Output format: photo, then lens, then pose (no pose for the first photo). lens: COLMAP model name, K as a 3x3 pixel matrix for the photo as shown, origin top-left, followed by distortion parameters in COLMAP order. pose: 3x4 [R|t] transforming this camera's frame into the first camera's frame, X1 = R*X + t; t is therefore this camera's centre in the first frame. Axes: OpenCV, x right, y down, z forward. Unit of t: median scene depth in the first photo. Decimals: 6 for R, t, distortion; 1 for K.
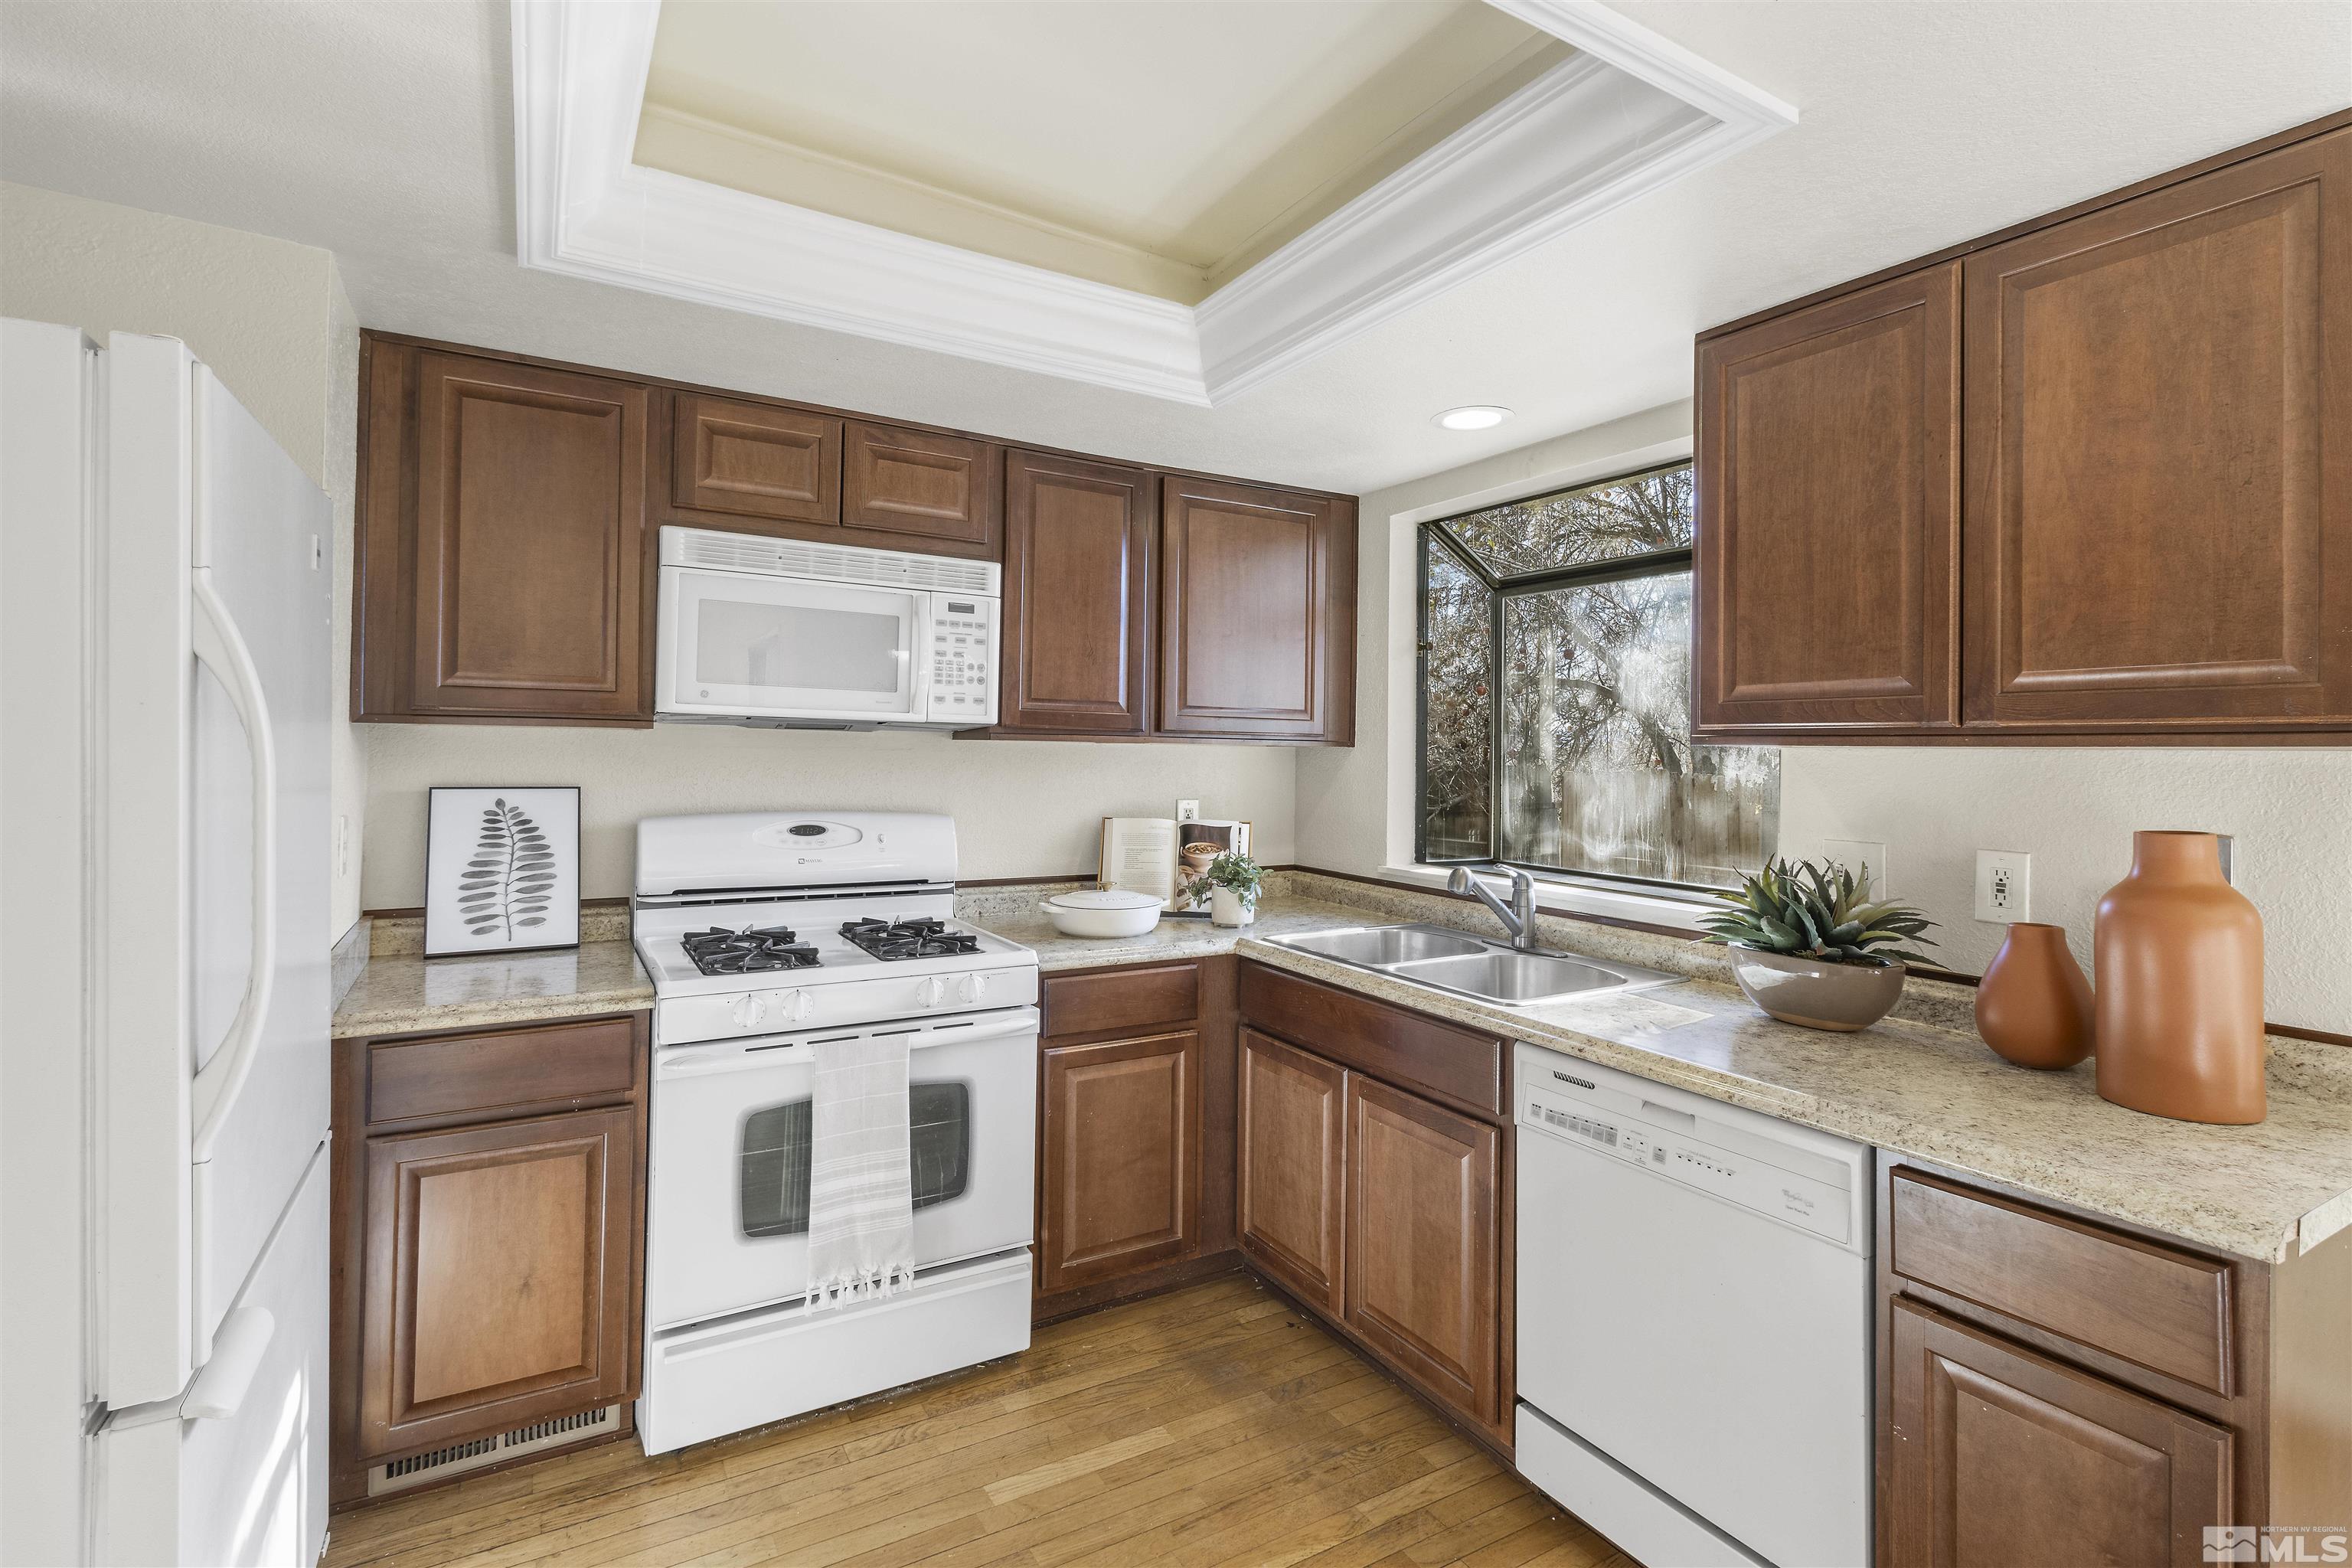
lens RADIAL K [[1081.2, 0, 1172.6], [0, 1081.2, 745.5], [0, 0, 1]] dist [0.006730, 0.000101]
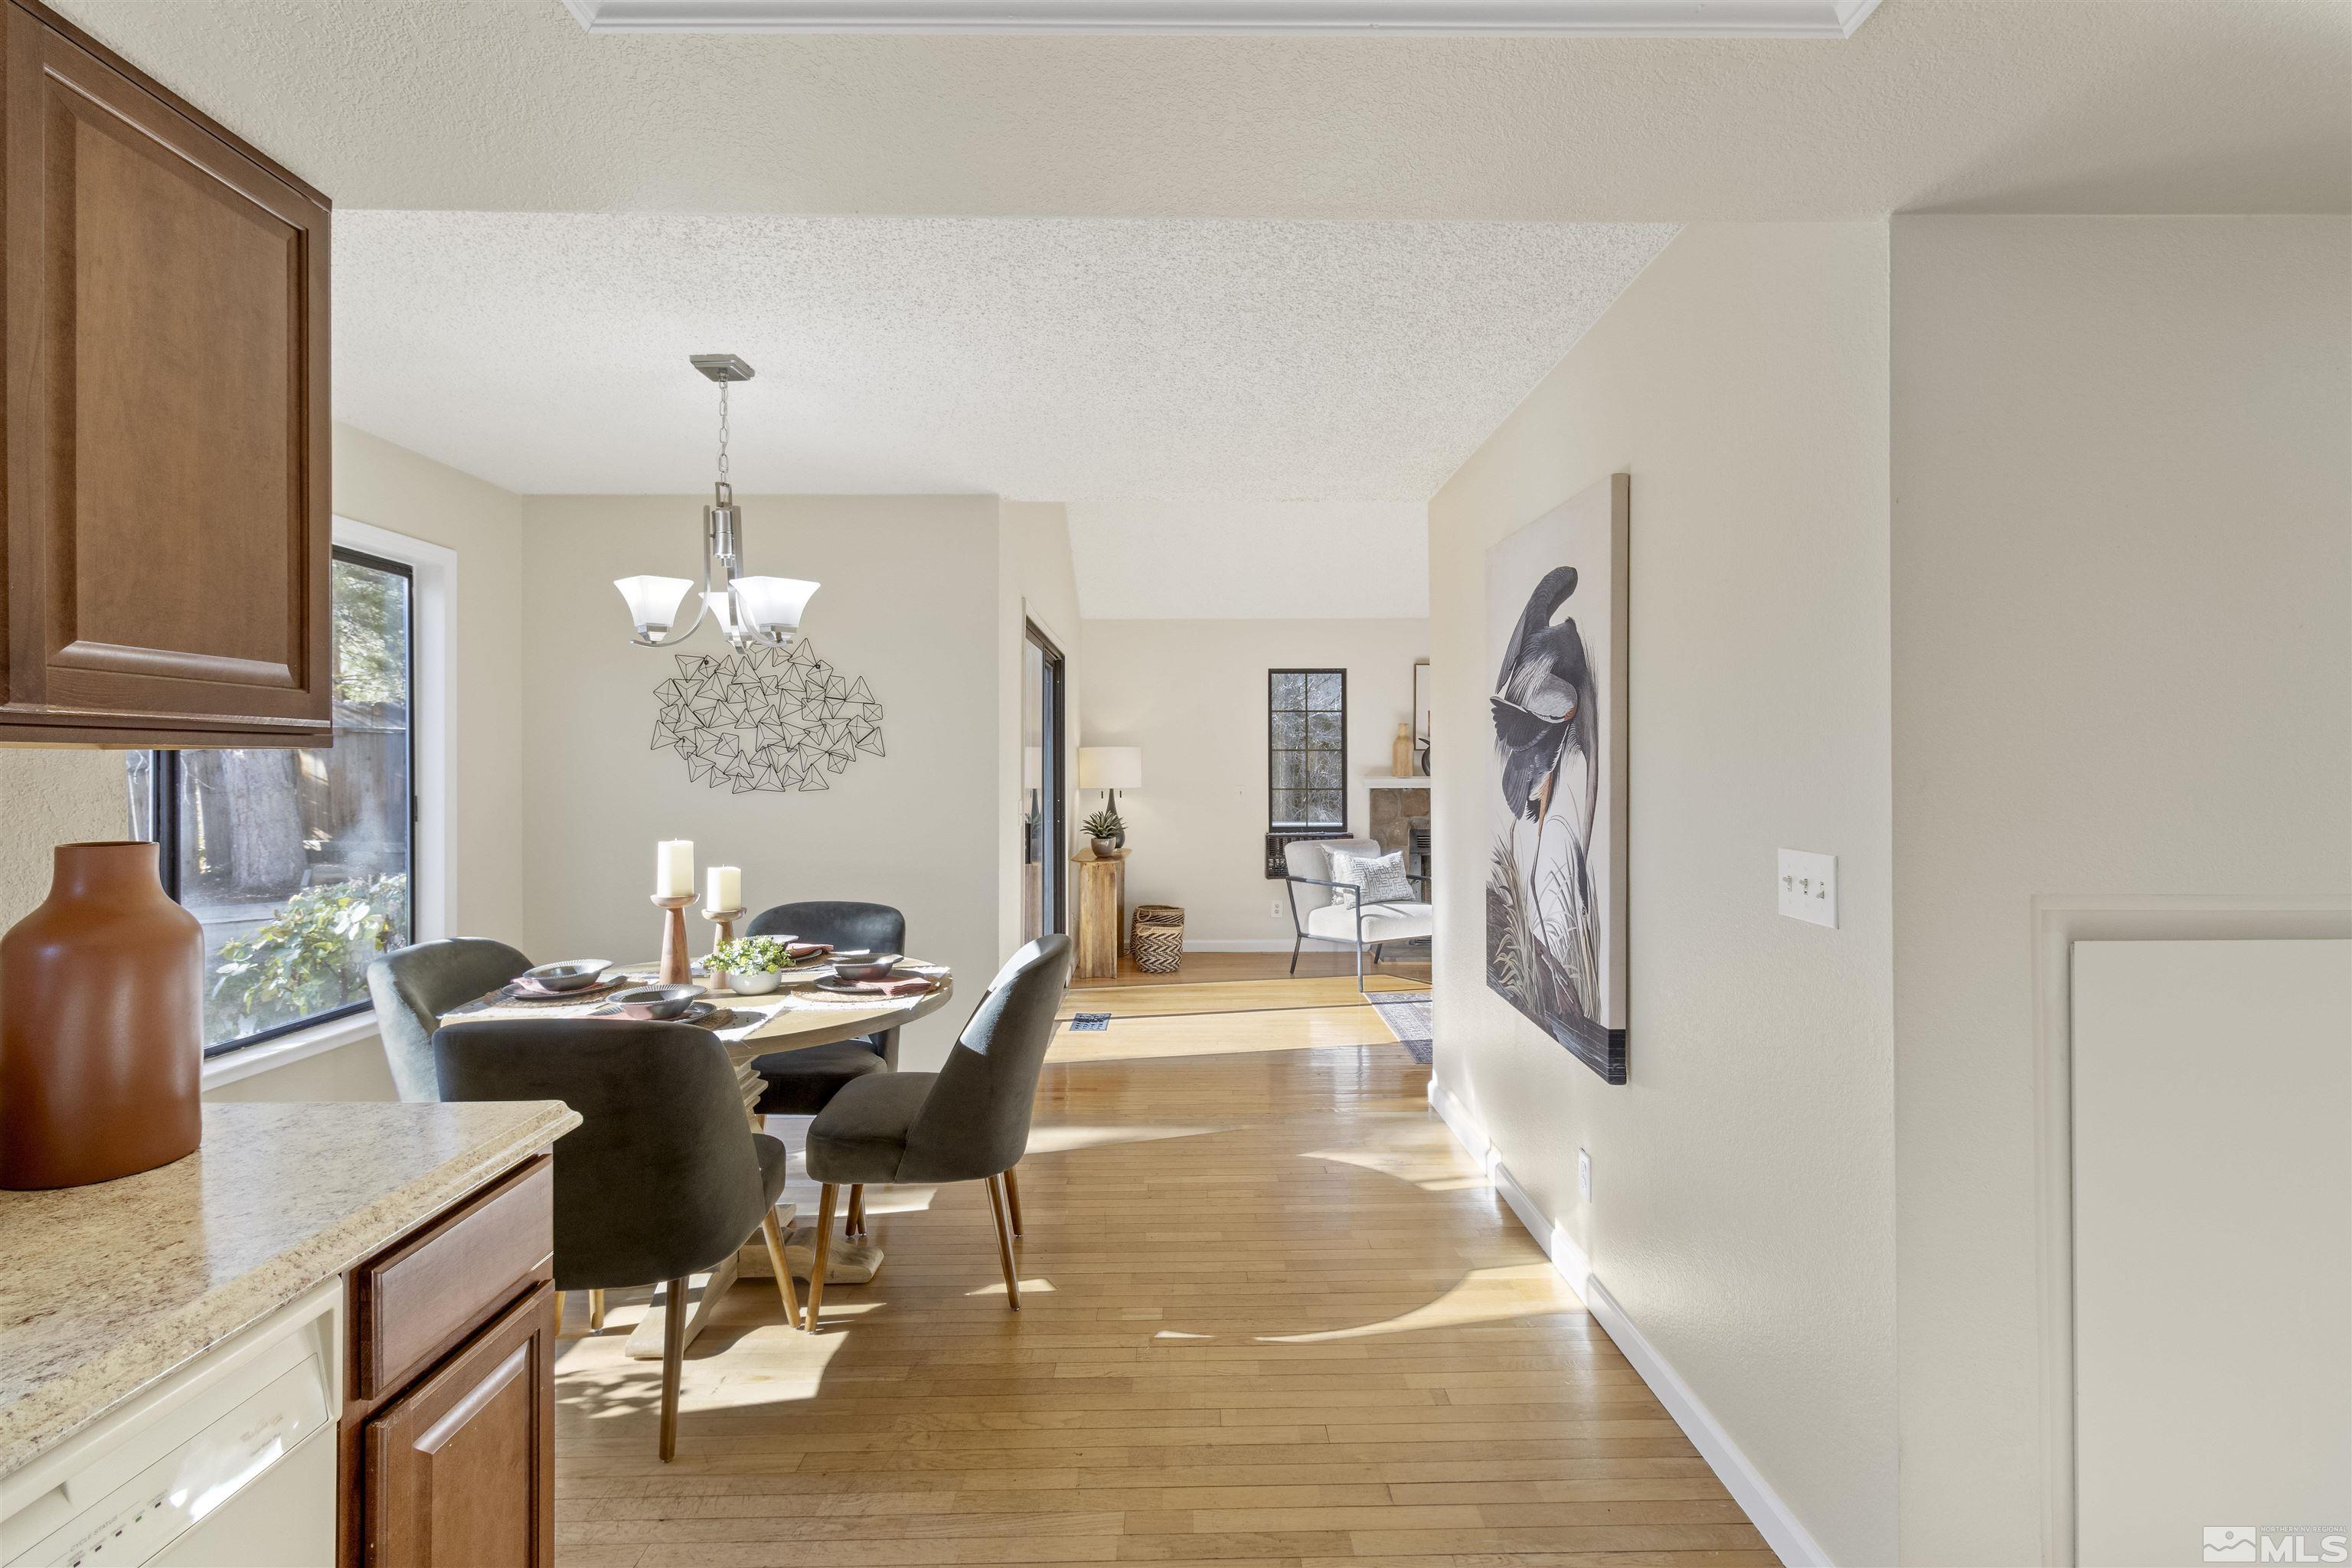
lens RADIAL K [[1090.5, 0, 1180.1], [0, 1090.5, 772.4], [0, 0, 1]] dist [0.006521, 0.000846]
pose [[-0.863993, -0.015961, 0.503250, -0.155234], [-0.013594, 0.999873, 0.008373, 0.003146], [-0.503319, 0.000393, -0.864100, 0.839298]]
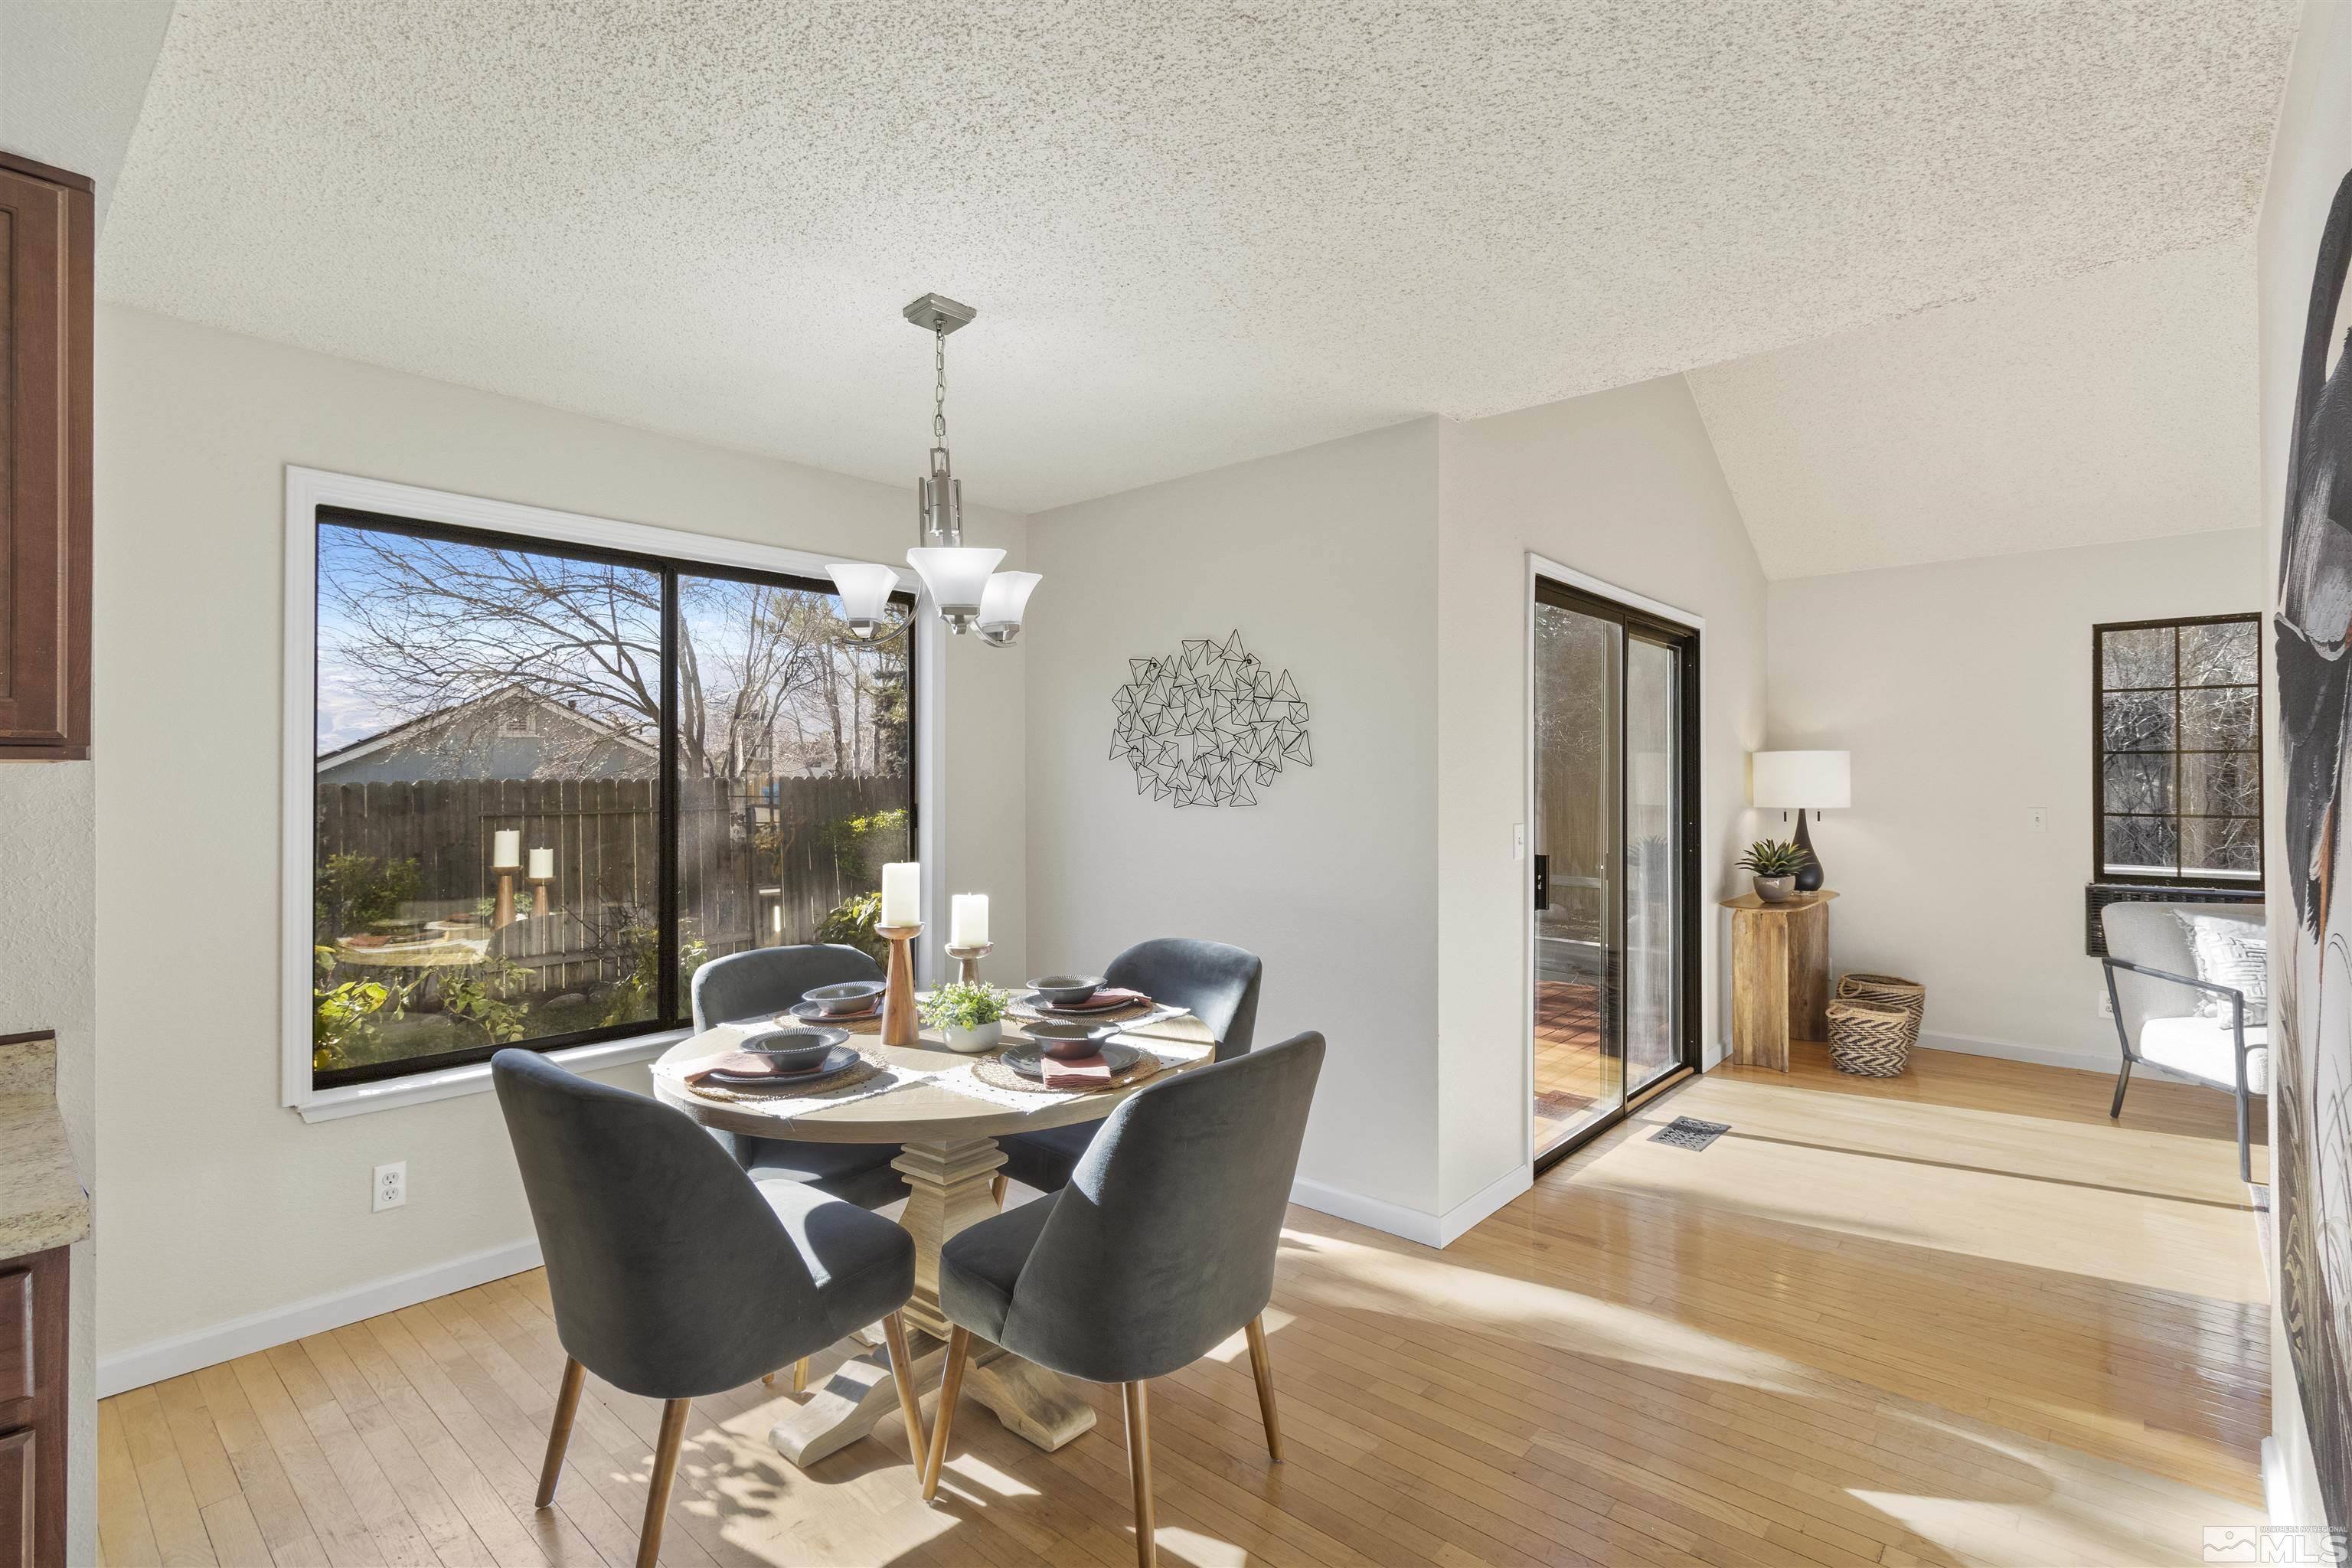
lens RADIAL K [[1086.6, 0, 1194.2], [0, 1086.6, 770.0], [0, 0, 1]] dist [0.003437, 0.000204]
pose [[-0.316866, -0.008817, 0.948429, -0.163736], [-0.009842, 0.999934, 0.006008, -0.003387], [-0.948419, -0.007431, -0.316931, 0.133201]]
